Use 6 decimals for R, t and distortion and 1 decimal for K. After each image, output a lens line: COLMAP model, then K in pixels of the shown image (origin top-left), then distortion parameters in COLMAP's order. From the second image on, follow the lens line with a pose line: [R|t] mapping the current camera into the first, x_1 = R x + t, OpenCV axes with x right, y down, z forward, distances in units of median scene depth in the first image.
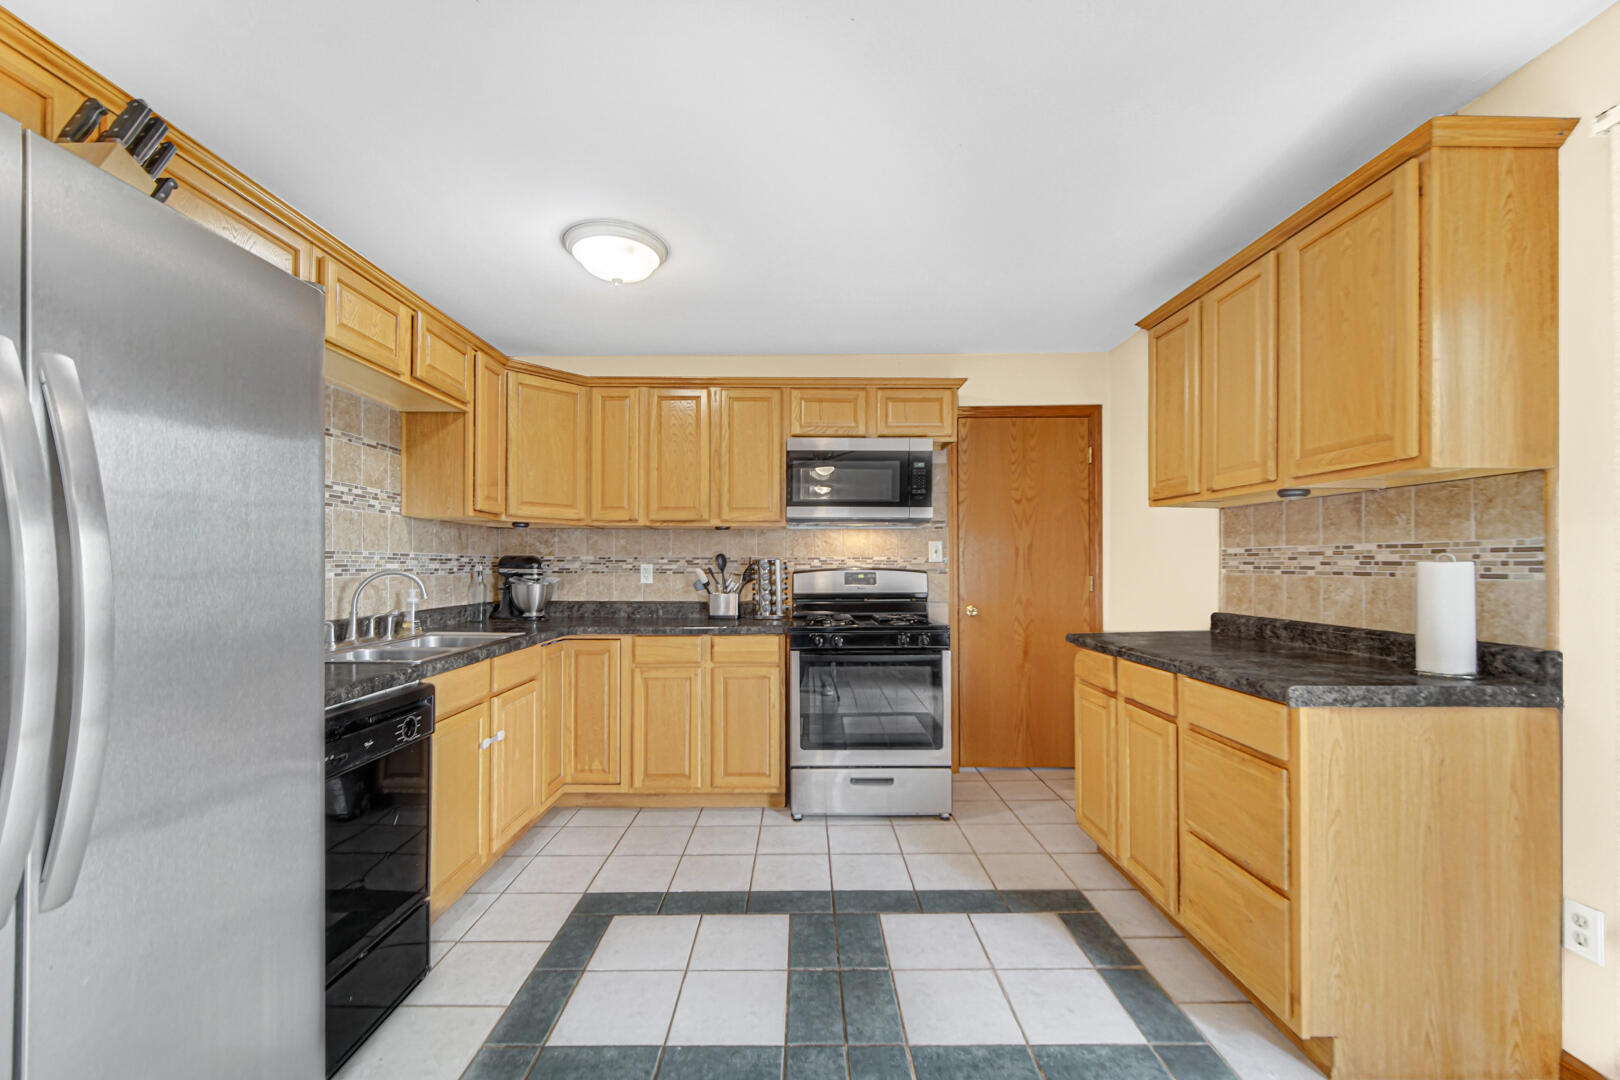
lens RADIAL K [[646.7, 0, 814.7], [0, 646.7, 555.2], [0, 0, 1]] dist [0.003569, -0.000822]
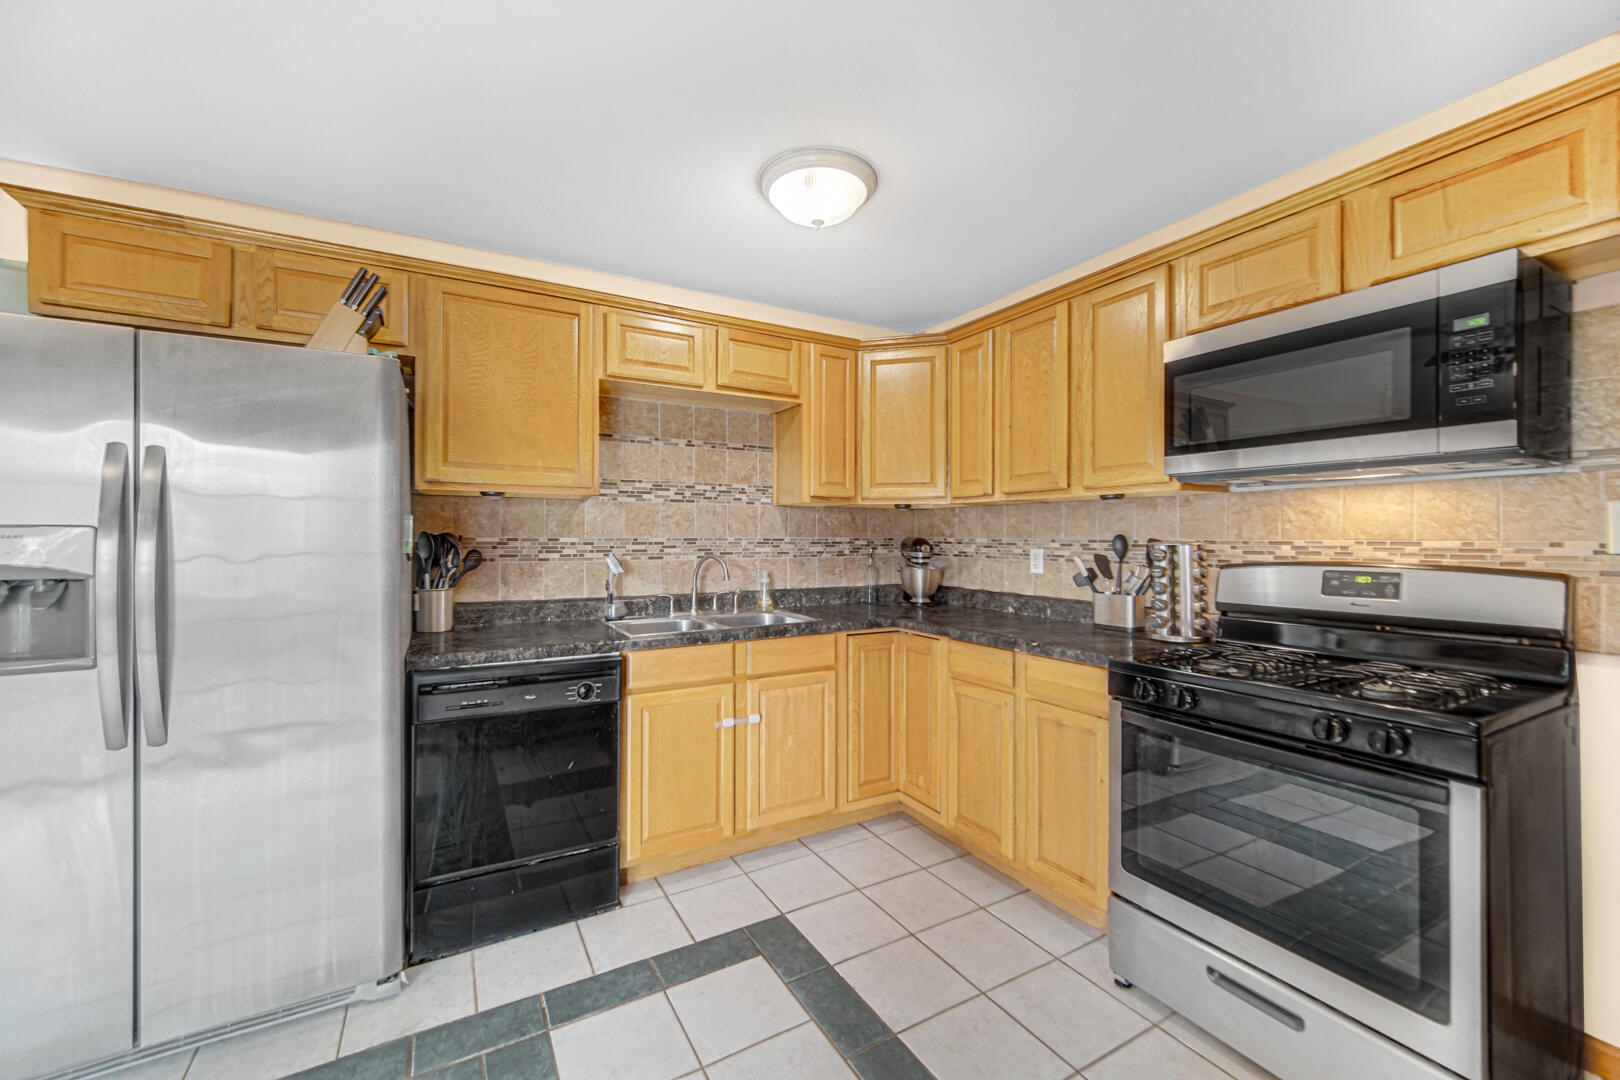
lens RADIAL K [[646.7, 0, 809.4], [0, 646.7, 535.1], [0, 0, 1]] dist [0.003569, -0.000822]
pose [[0.480769, -0.003002, -0.876842, 0.320448], [0.013886, 0.999895, 0.004190, -0.010251], [0.876737, -0.014190, 0.480760, 0.416381]]
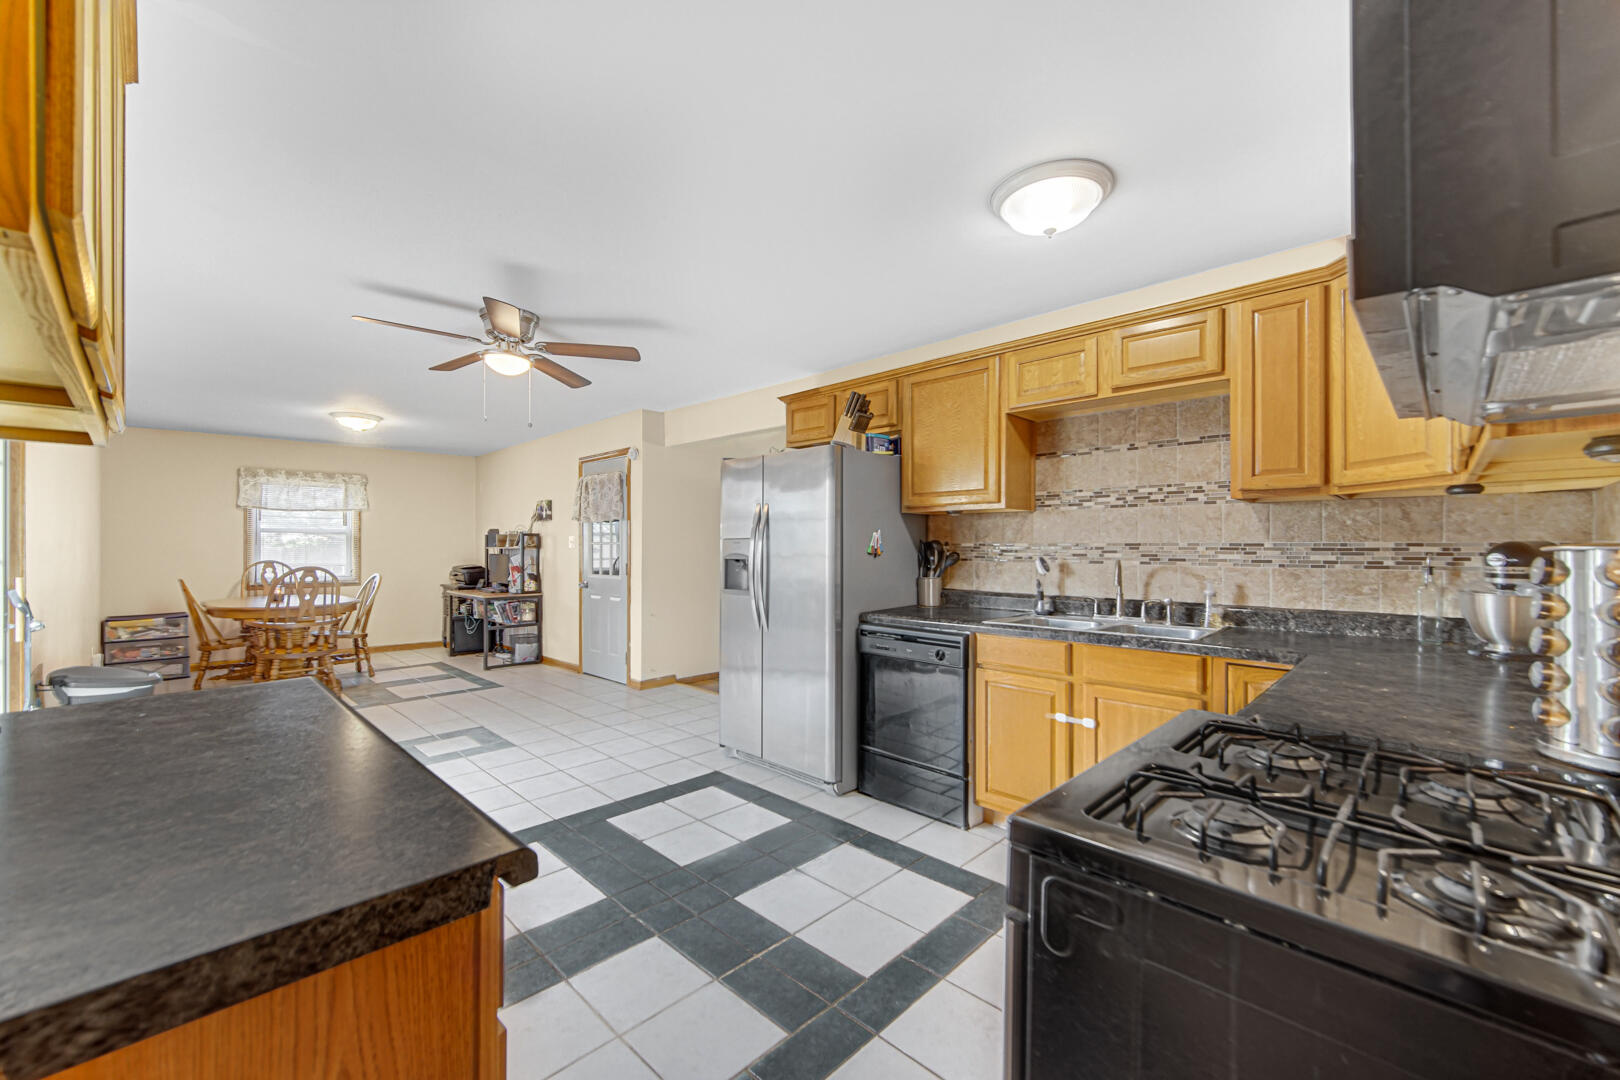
lens RADIAL K [[646.7, 0, 795.7], [0, 646.7, 545.9], [0, 0, 1]] dist [0.003569, -0.000822]
pose [[-0.719795, -0.001573, -0.694185, 0.394490], [0.010097, 0.999868, -0.012735, 0.005105], [0.694114, -0.016176, -0.719684, 1.002704]]
